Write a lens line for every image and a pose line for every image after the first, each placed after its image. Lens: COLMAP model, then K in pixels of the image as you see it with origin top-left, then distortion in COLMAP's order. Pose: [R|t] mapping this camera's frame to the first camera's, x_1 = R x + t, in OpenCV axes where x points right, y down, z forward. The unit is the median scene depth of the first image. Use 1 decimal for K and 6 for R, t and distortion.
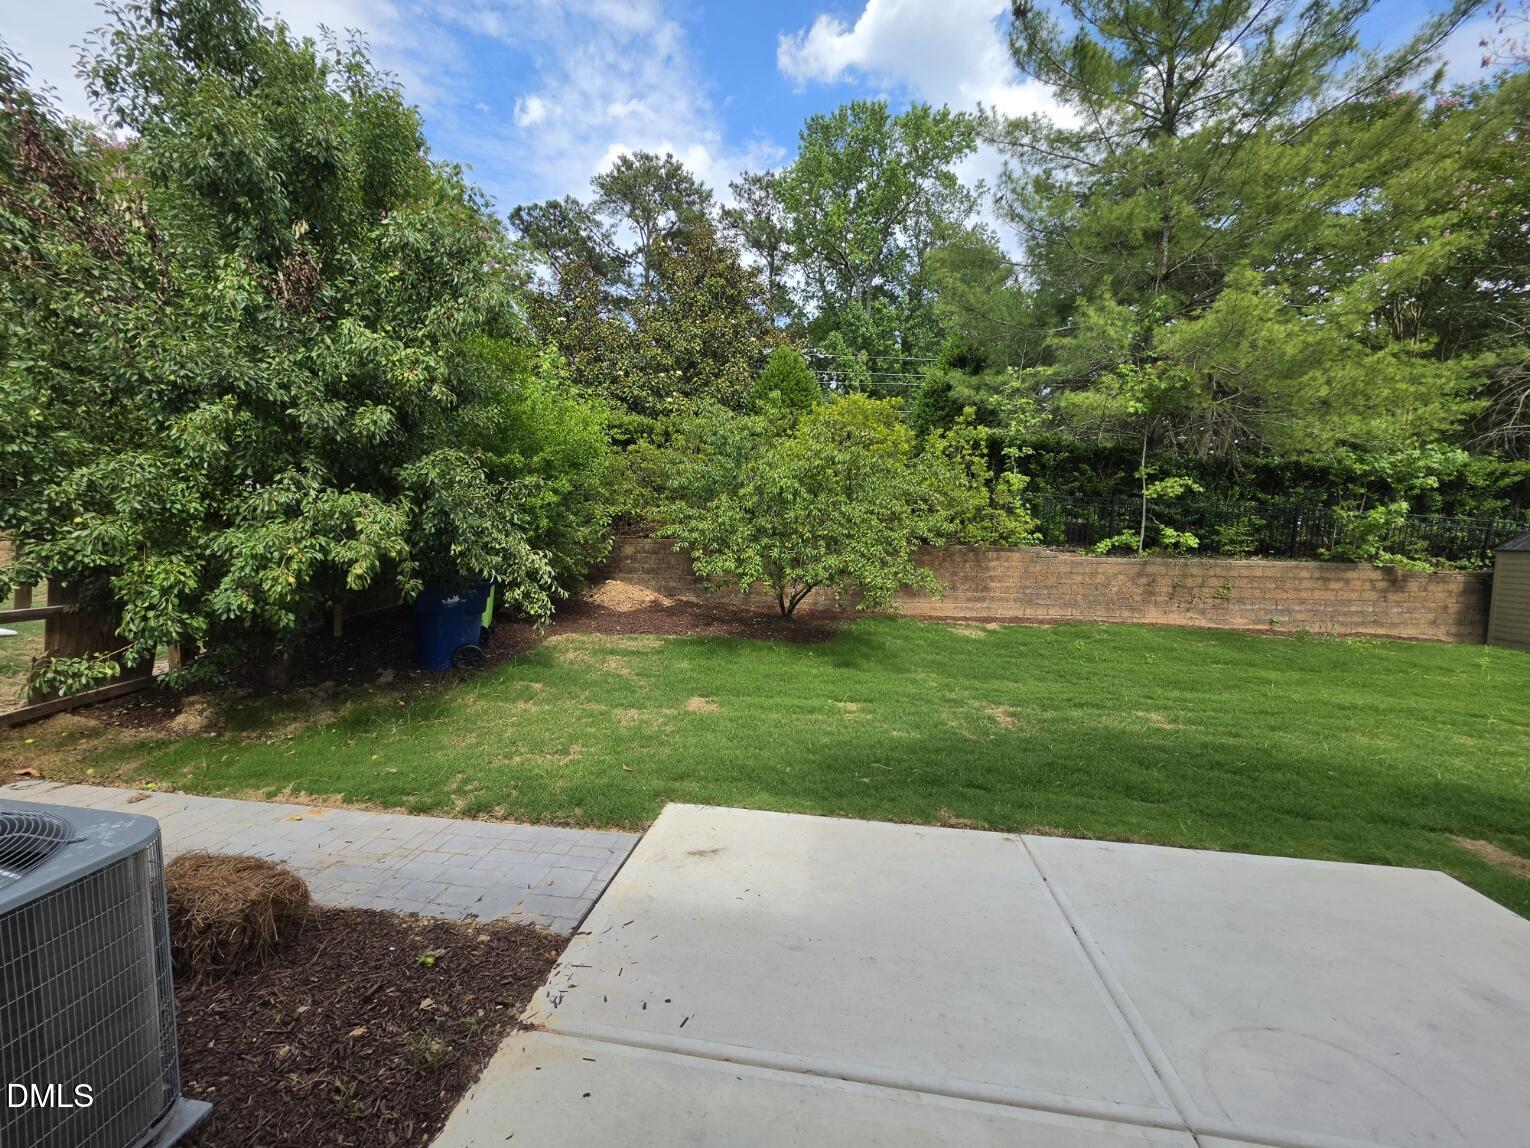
lens RADIAL K [[615.4, 0, 763.0], [0, 615.4, 580.9], [0, 0, 1]] dist [-0.006455, 0.000380]
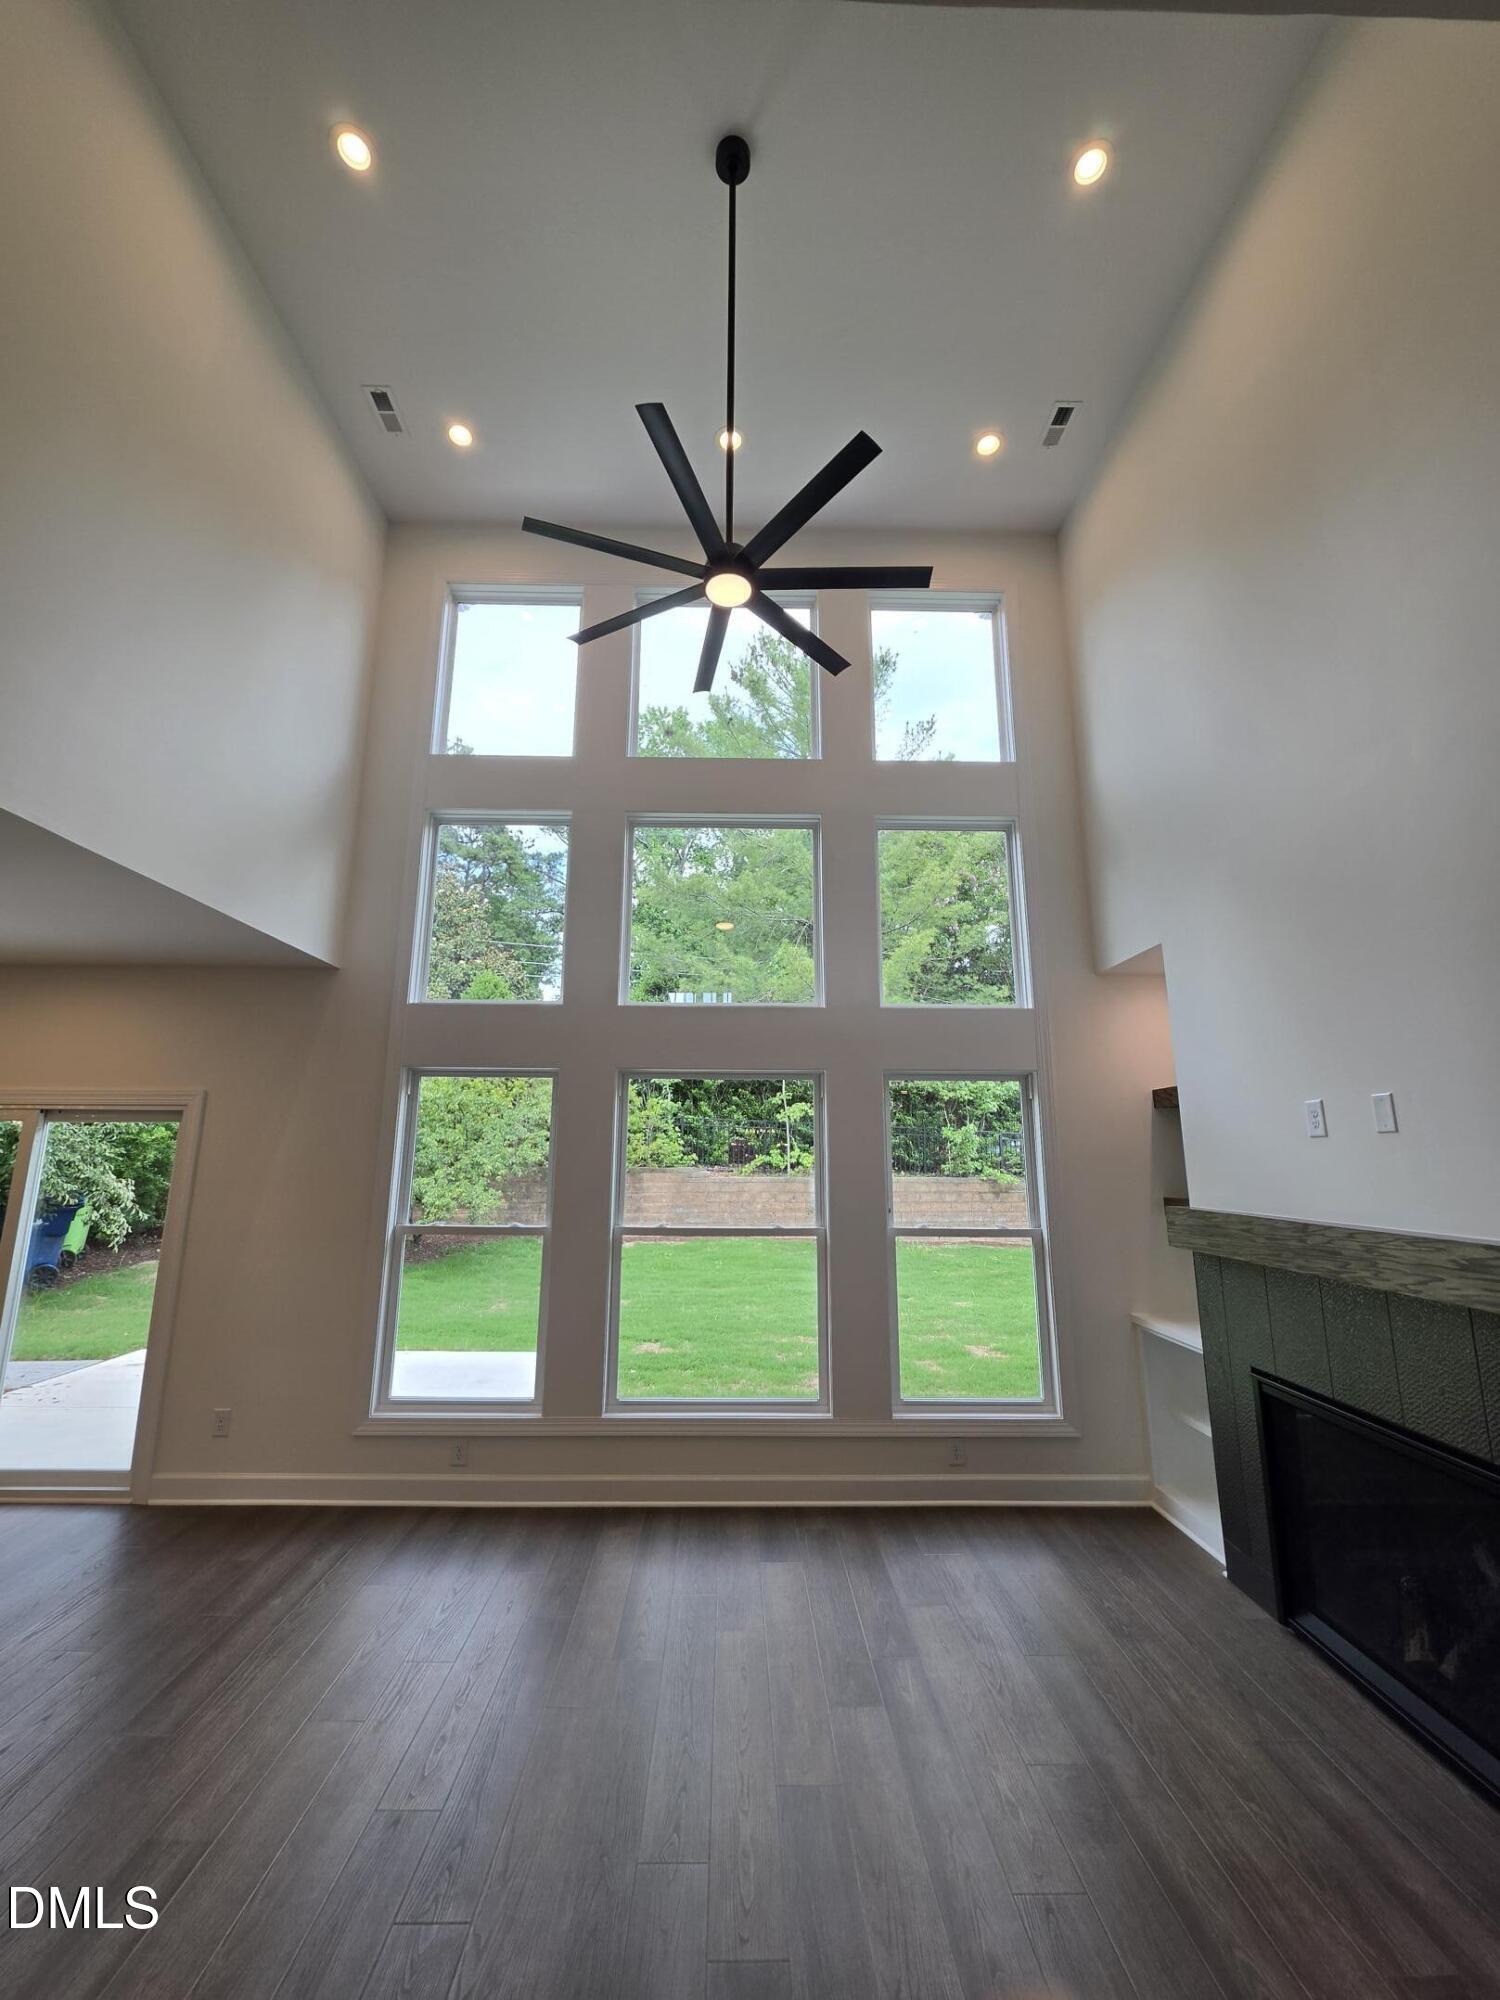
lens RADIAL K [[804.4, 0, 738.3], [0, 804.4, 988.8], [0, 0, 1]] dist [-0.006455, 0.000380]
pose [[0.989495, 0.015442, 0.143737, 0.339553], [0.023898, 0.963126, -0.267986, 0.023613], [-0.142575, 0.268606, 0.952640, -0.439901]]
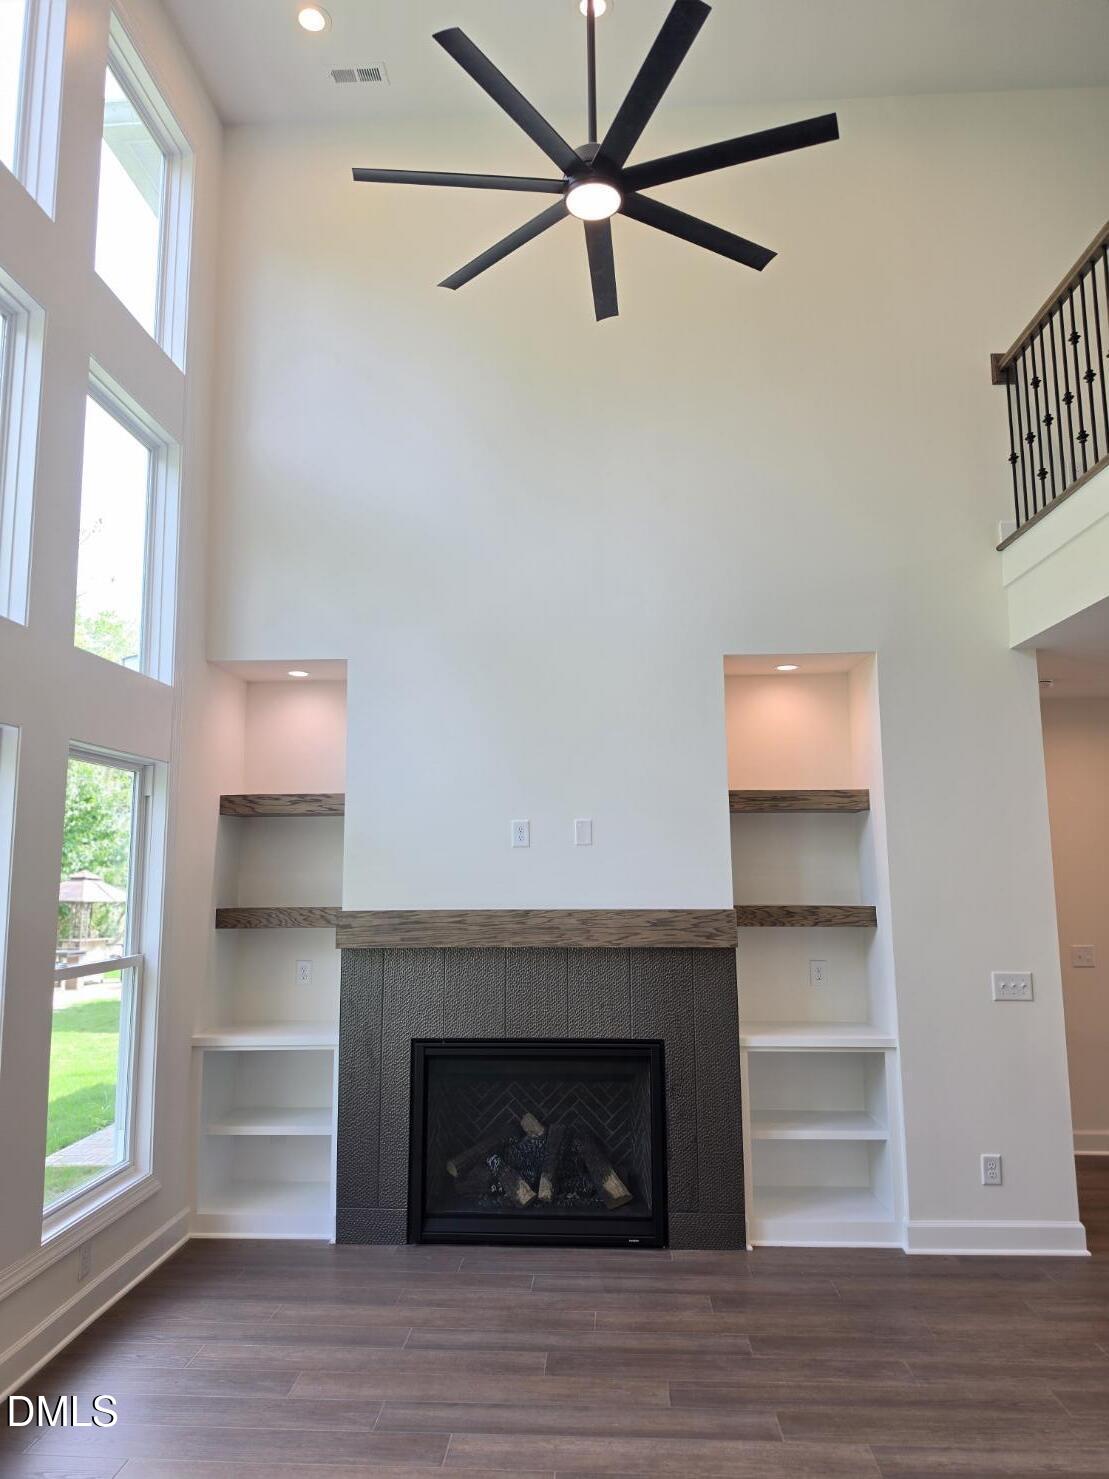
lens RADIAL K [[1024.3, 0, 546.3], [0, 1024.3, 742.4], [0, 0, 1]] dist [0.032687, -0.034149]
pose [[-0.084600, 0.120622, 0.989087, -0.495001], [0.077744, 0.990419, -0.114135, -0.022295], [-0.993377, 0.067239, -0.093167, 0.530209]]
